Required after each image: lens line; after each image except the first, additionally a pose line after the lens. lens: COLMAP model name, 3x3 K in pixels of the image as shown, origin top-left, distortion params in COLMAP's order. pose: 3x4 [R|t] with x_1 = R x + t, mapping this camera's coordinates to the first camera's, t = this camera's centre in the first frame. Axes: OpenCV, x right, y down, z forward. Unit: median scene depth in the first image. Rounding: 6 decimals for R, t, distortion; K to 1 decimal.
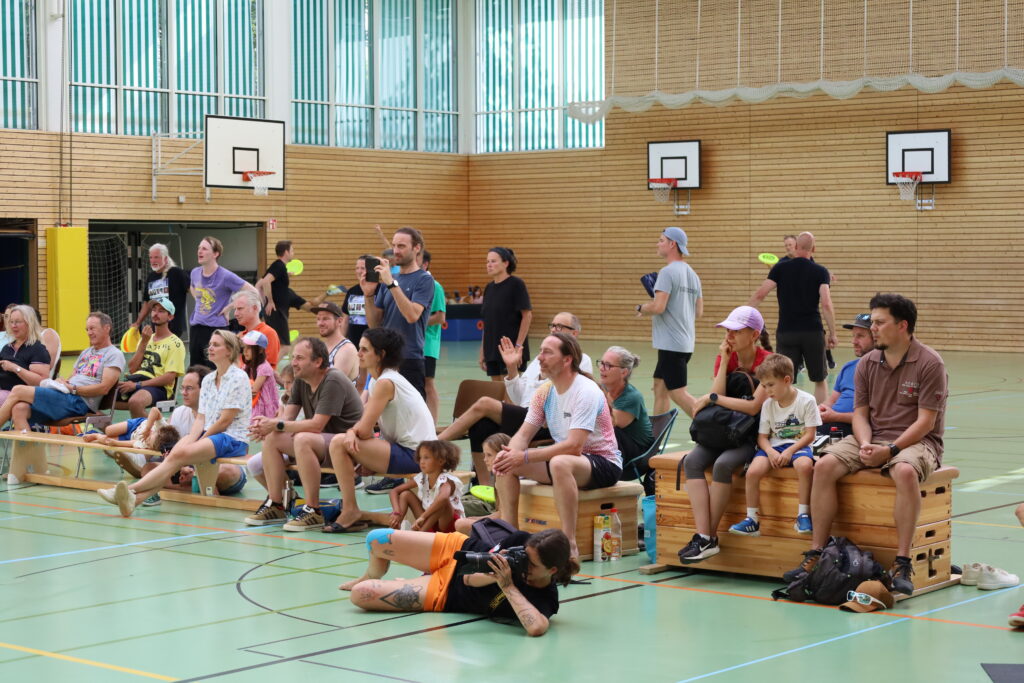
lens RADIAL K [[1987.1, 0, 512.0], [0, 1987.1, 341.5], [0, 0, 1]] dist [-0.047294, 0.200215]
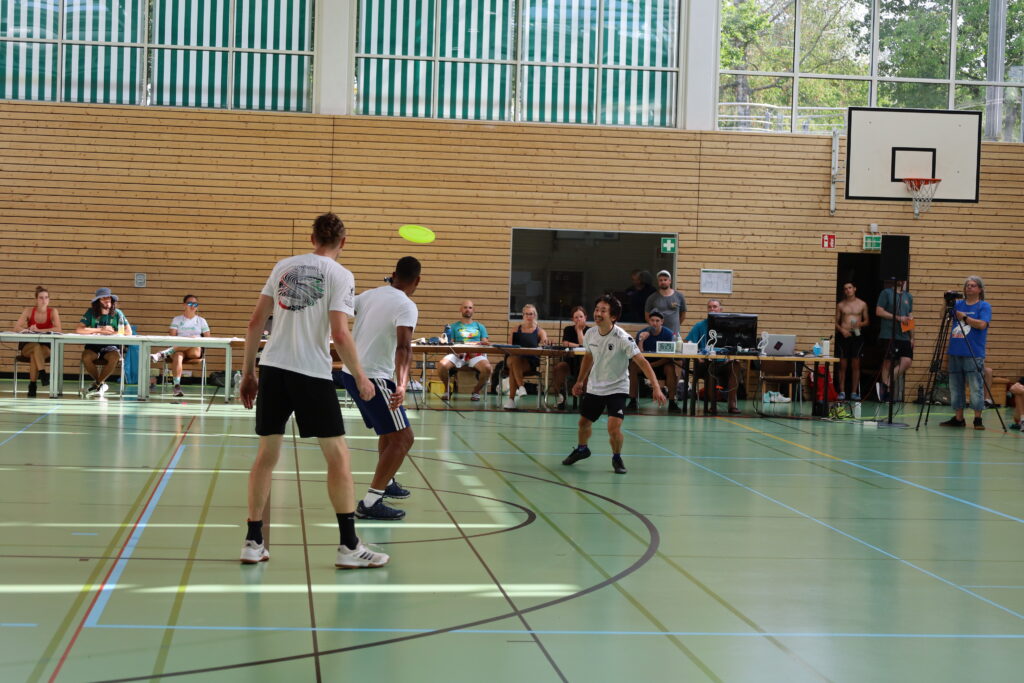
lens RADIAL K [[1987.1, 0, 512.0], [0, 1987.1, 341.5], [0, 0, 1]] dist [-0.047294, 0.200215]
pose [[0.733835, 0.051805, -0.677349, 0.330096], [-0.065660, 0.997829, 0.005180, -0.017802], [0.676147, 0.040674, 0.735643, 0.381609]]
